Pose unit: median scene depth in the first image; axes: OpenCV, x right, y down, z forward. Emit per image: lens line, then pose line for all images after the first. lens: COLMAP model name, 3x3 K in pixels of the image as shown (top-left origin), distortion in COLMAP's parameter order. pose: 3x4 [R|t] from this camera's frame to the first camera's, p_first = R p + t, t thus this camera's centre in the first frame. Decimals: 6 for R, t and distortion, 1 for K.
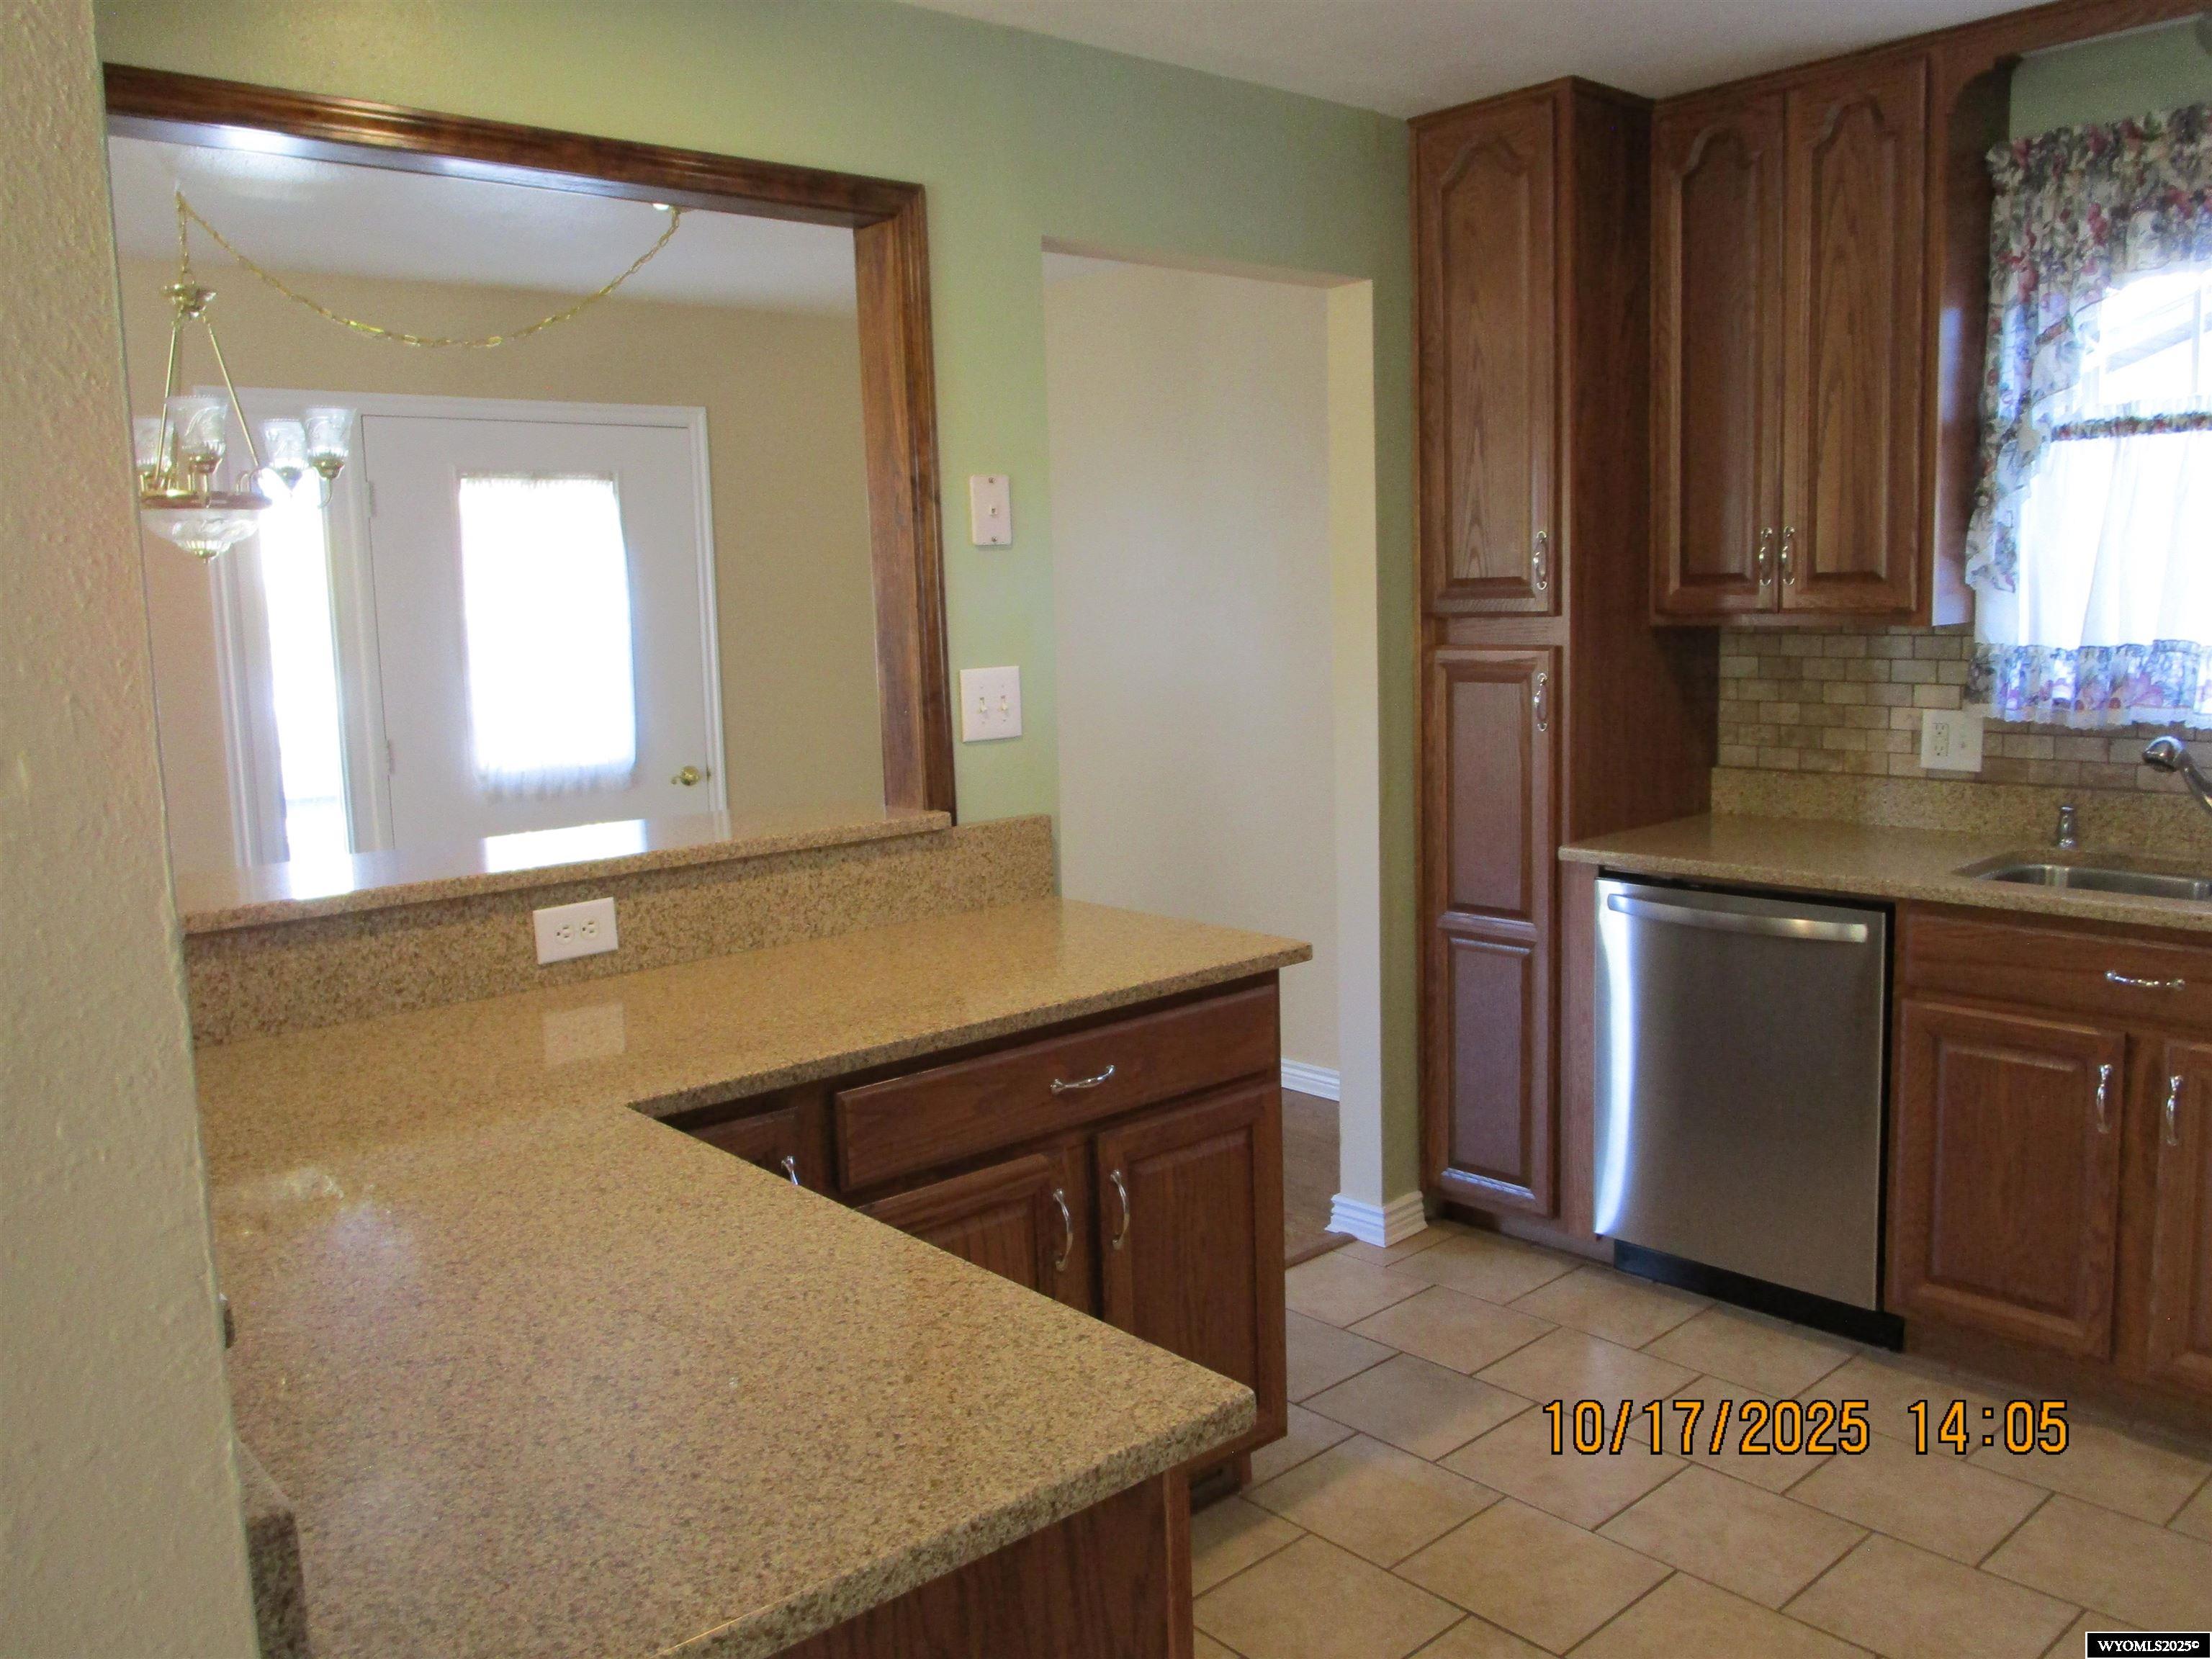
lens RADIAL K [[1768.0, 0, 1110.5], [0, 1768.0, 820.0], [0, 0, 1]] dist [-0.058415, 0.009148]
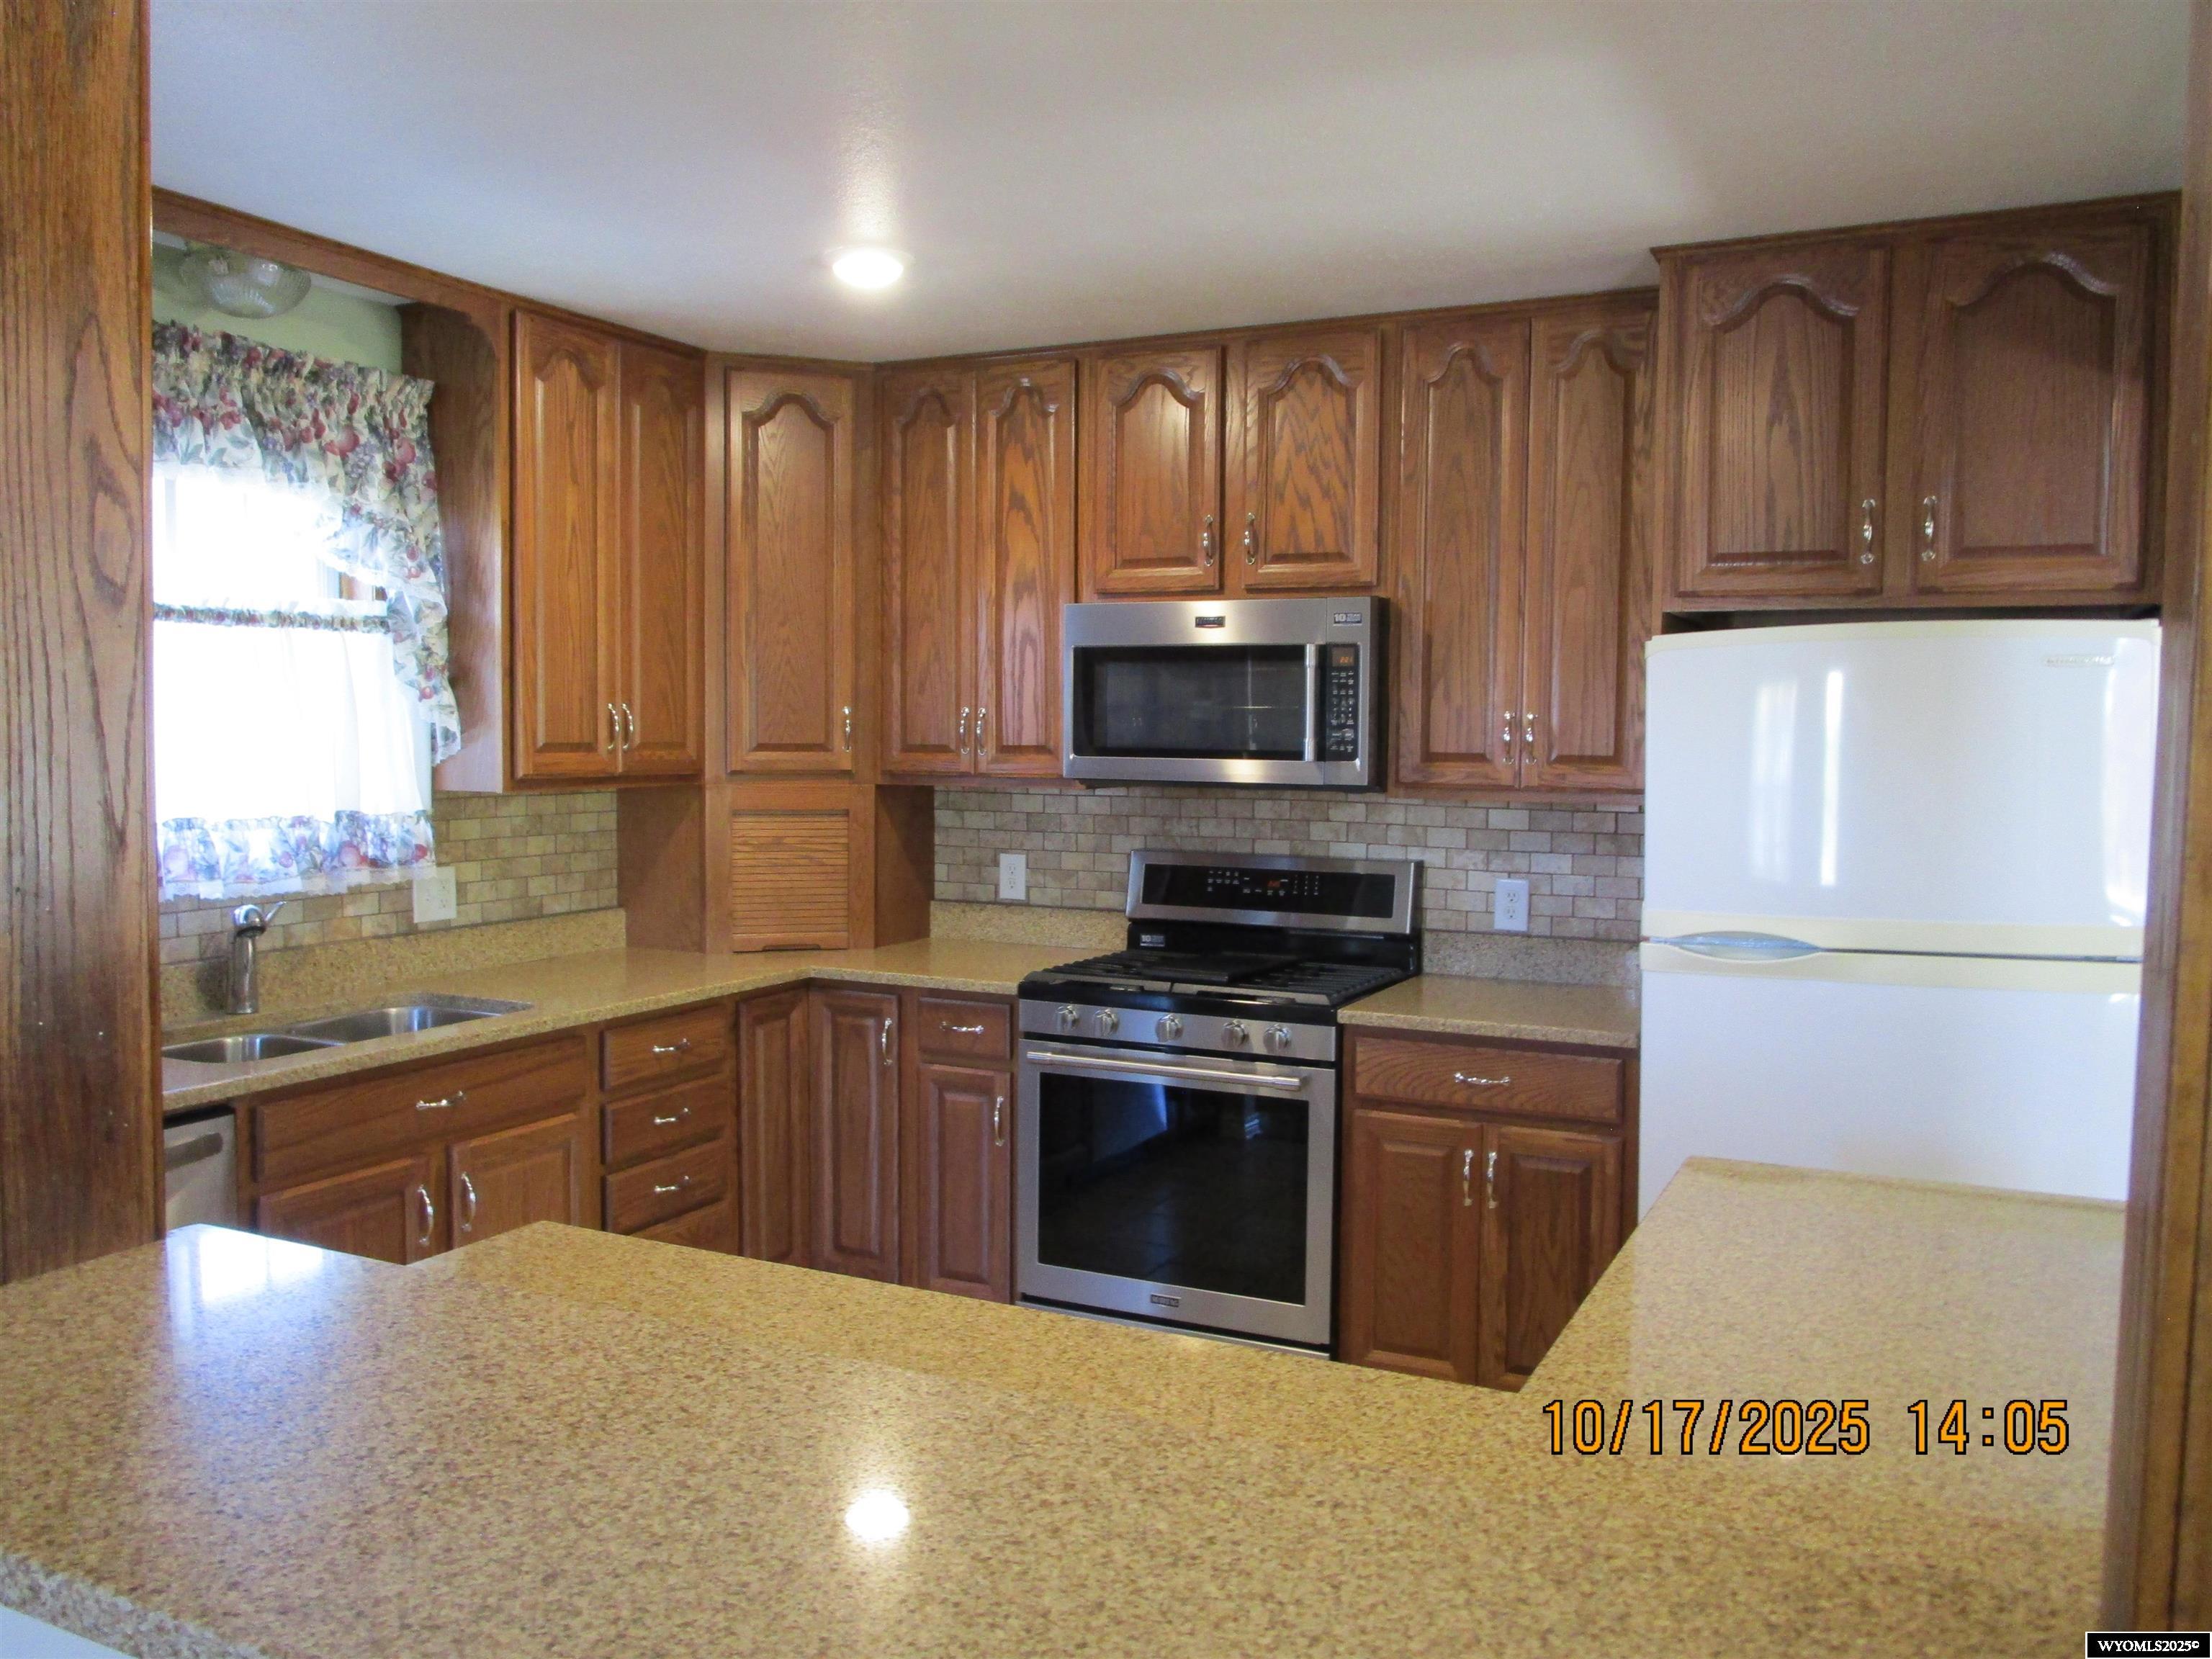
lens RADIAL K [[1768.0, 0, 1104.9], [0, 1768.0, 834.3], [0, 0, 1]] dist [-0.058415, 0.009148]
pose [[-0.377193, -0.031058, 0.925614, -0.710484], [0.125505, 0.988504, 0.084313, -0.134053], [-0.917591, 0.147972, -0.368959, 1.089302]]
